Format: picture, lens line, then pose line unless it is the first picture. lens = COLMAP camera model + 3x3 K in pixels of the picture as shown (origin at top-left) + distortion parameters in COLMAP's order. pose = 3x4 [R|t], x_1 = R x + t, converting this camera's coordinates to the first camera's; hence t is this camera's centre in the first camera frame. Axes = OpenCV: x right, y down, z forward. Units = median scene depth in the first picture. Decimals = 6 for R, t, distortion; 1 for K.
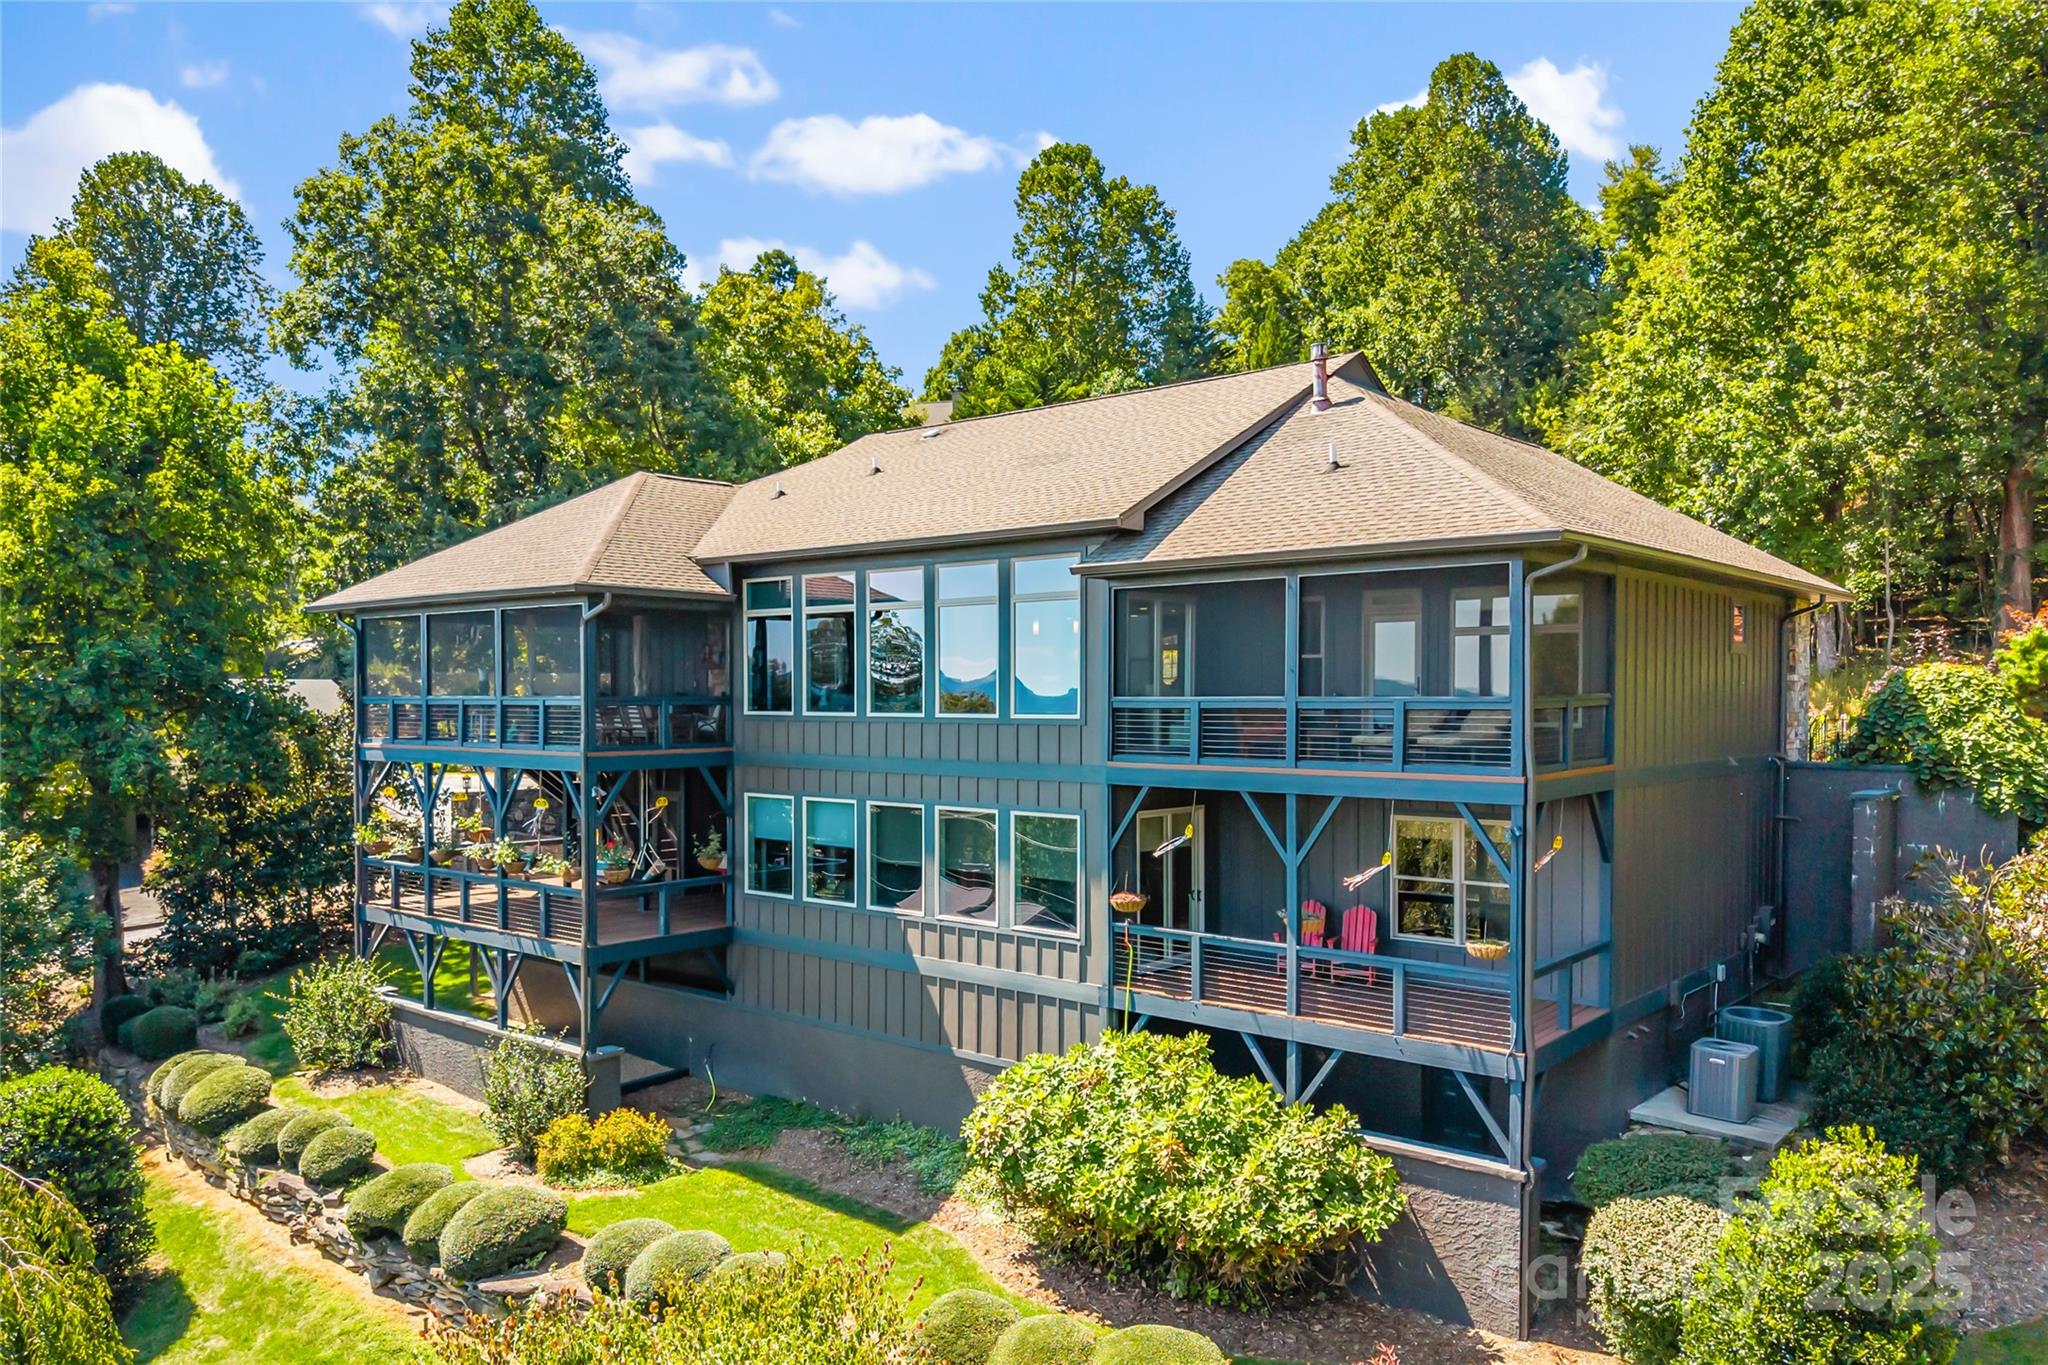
lens RADIAL K [[1443.3, 0, 982.2], [0, 1443.3, 692.9], [0, 0, 1]] dist [0.014922, 0.000106]
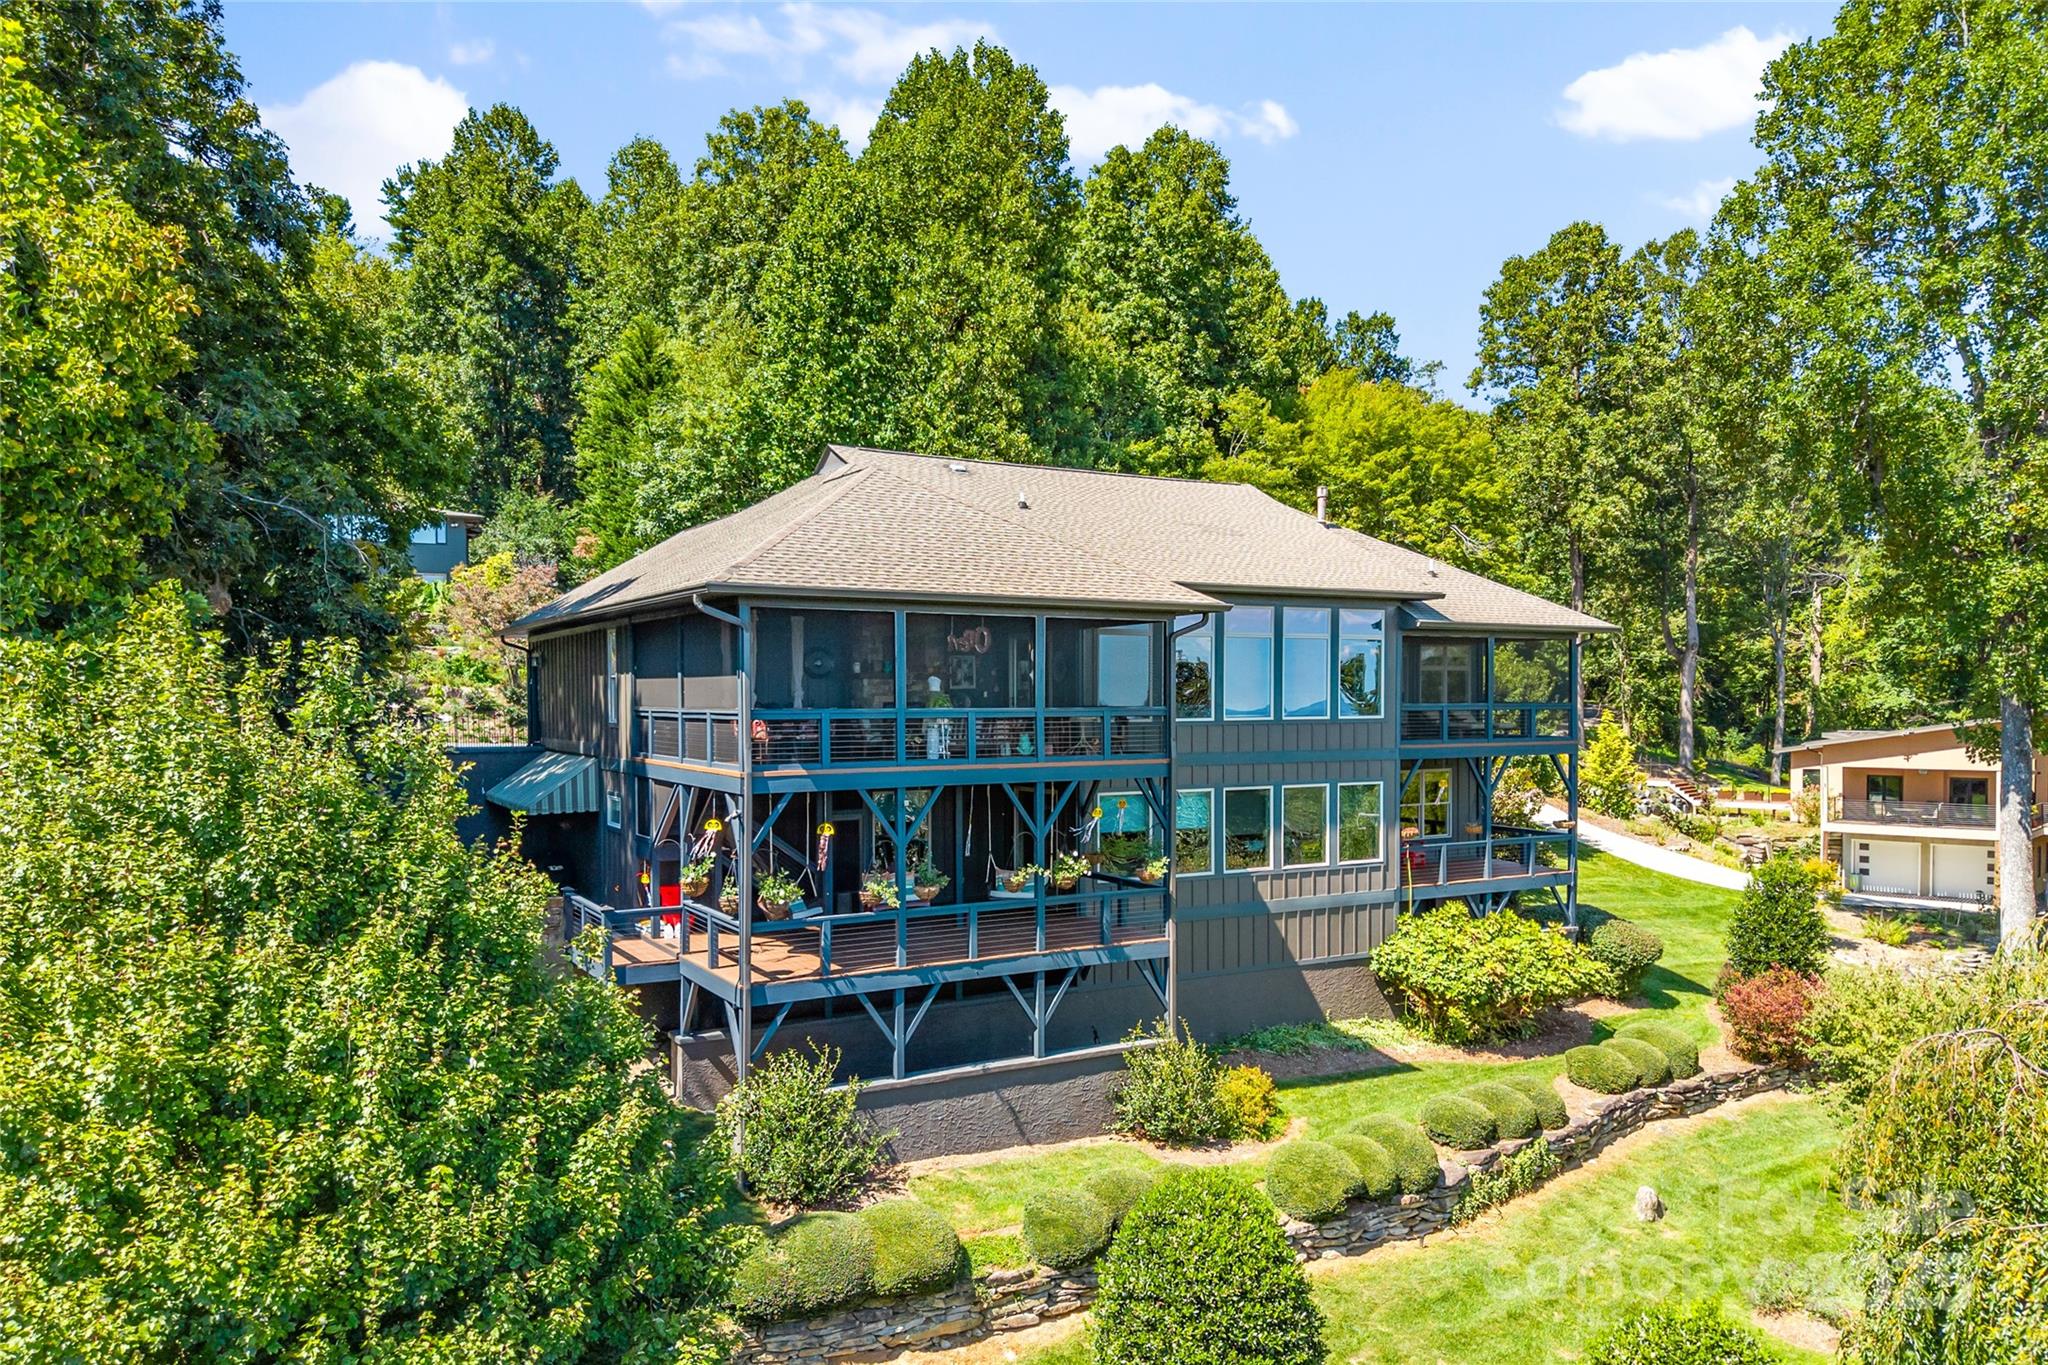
lens RADIAL K [[1443.3, 0, 982.2], [0, 1443.3, 692.9], [0, 0, 1]] dist [0.014922, 0.000106]
pose [[0.336150, 0.006973, 0.941783, -1.494778], [0.006642, 0.999930, -0.009774, 0.002971], [-0.941785, 0.009541, 0.336080, 0.864767]]
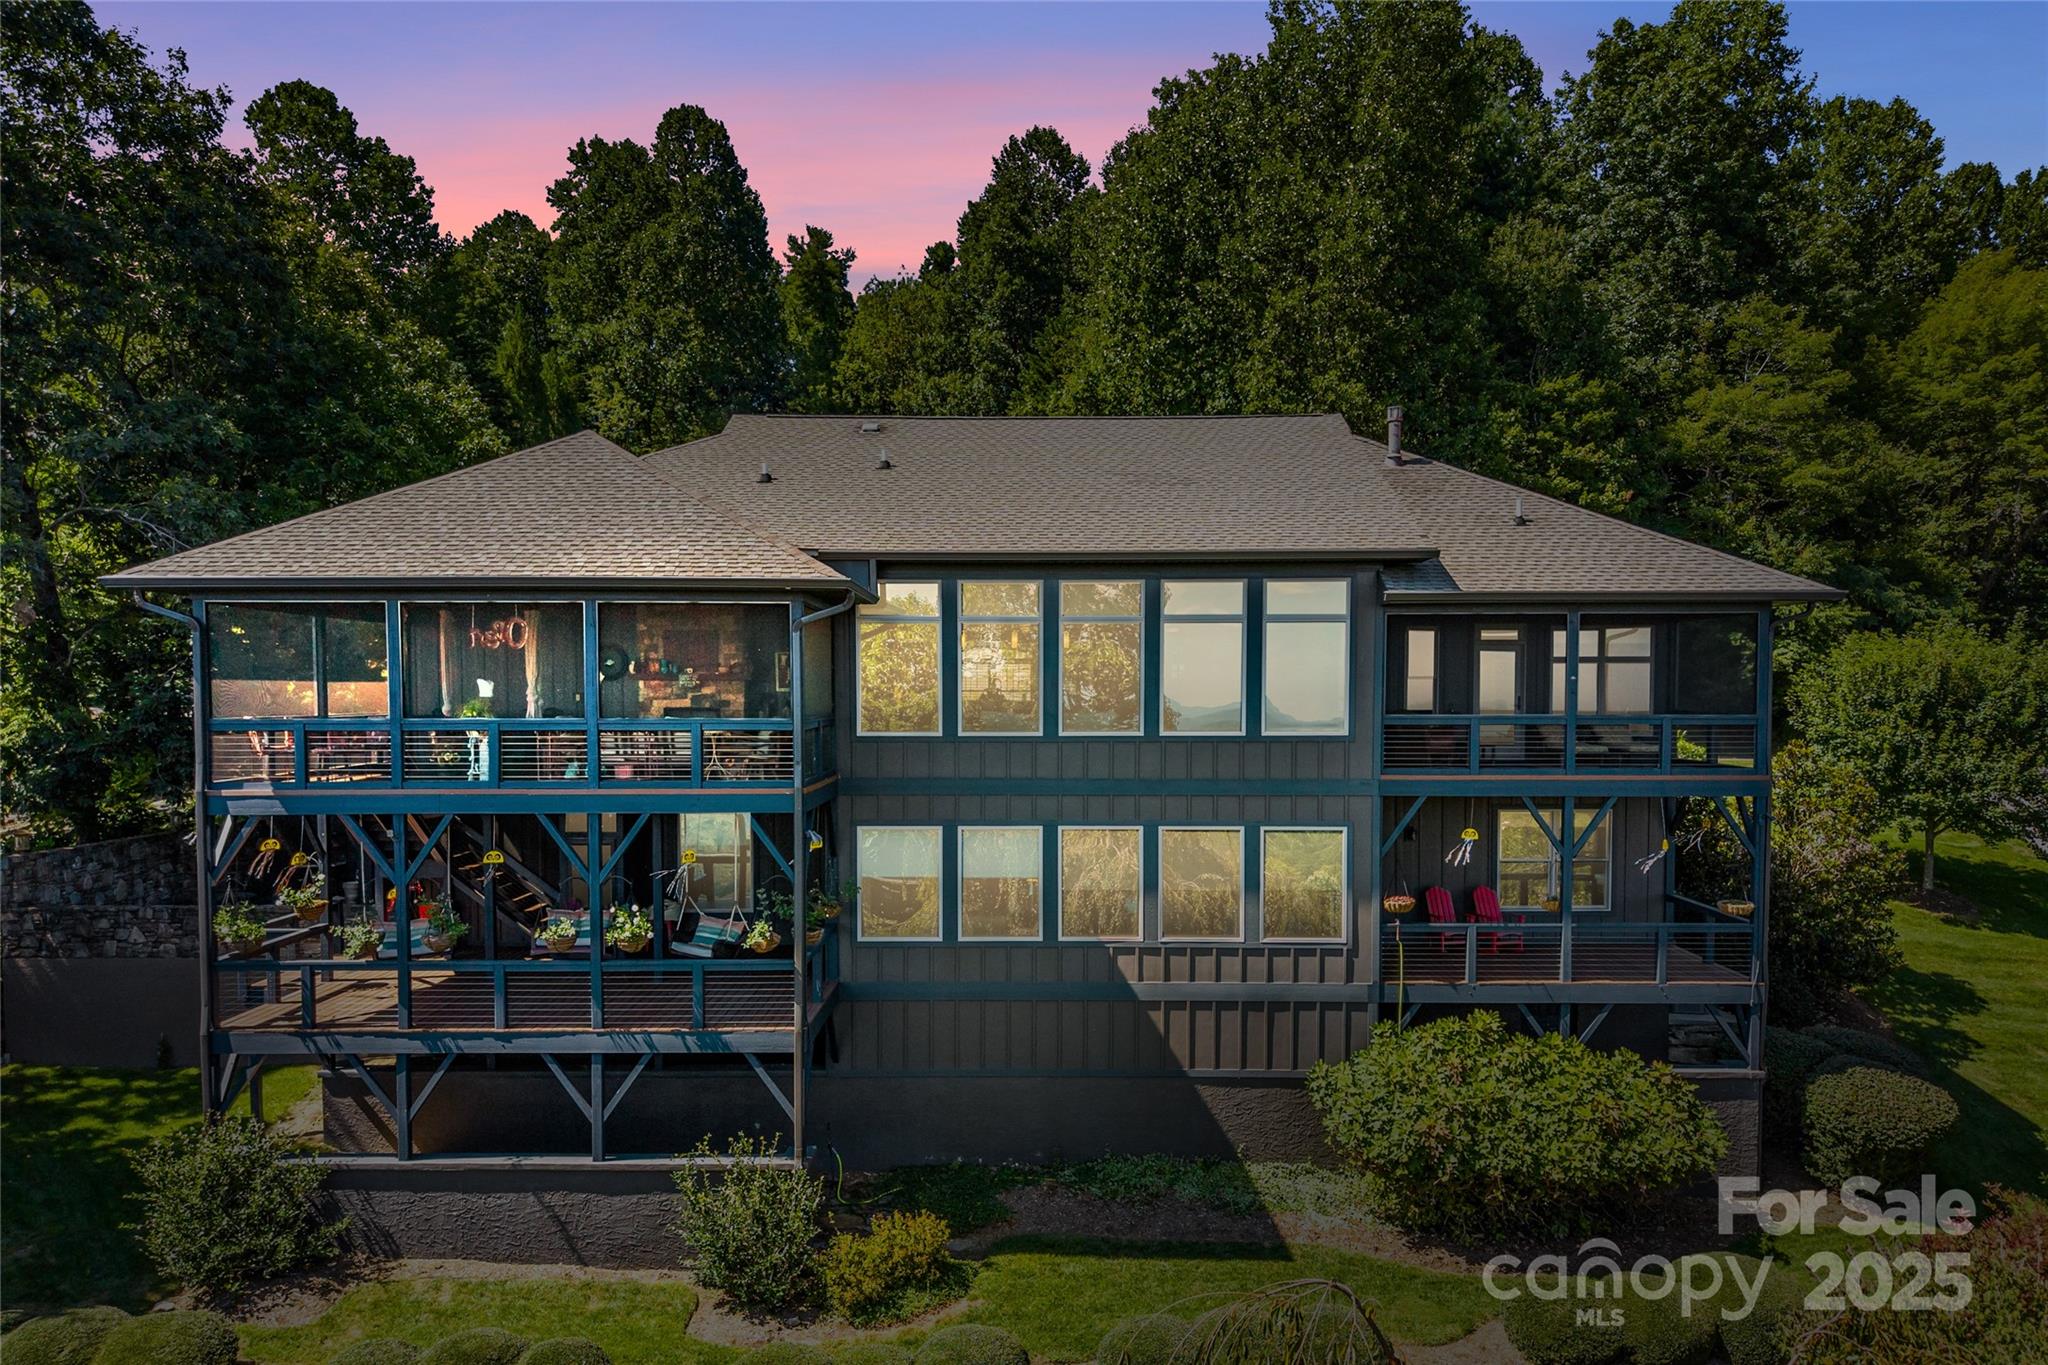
lens RADIAL K [[1369.9, 0, 995.0], [0, 1369.9, 726.3], [0, 0, 1]] dist [0.002690, -0.002349]
pose [[0.763809, -0.014067, 0.645289, -0.761818], [0.002262, 0.999815, 0.019118, -0.008496], [-0.645438, -0.013143, 0.763699, 0.391086]]
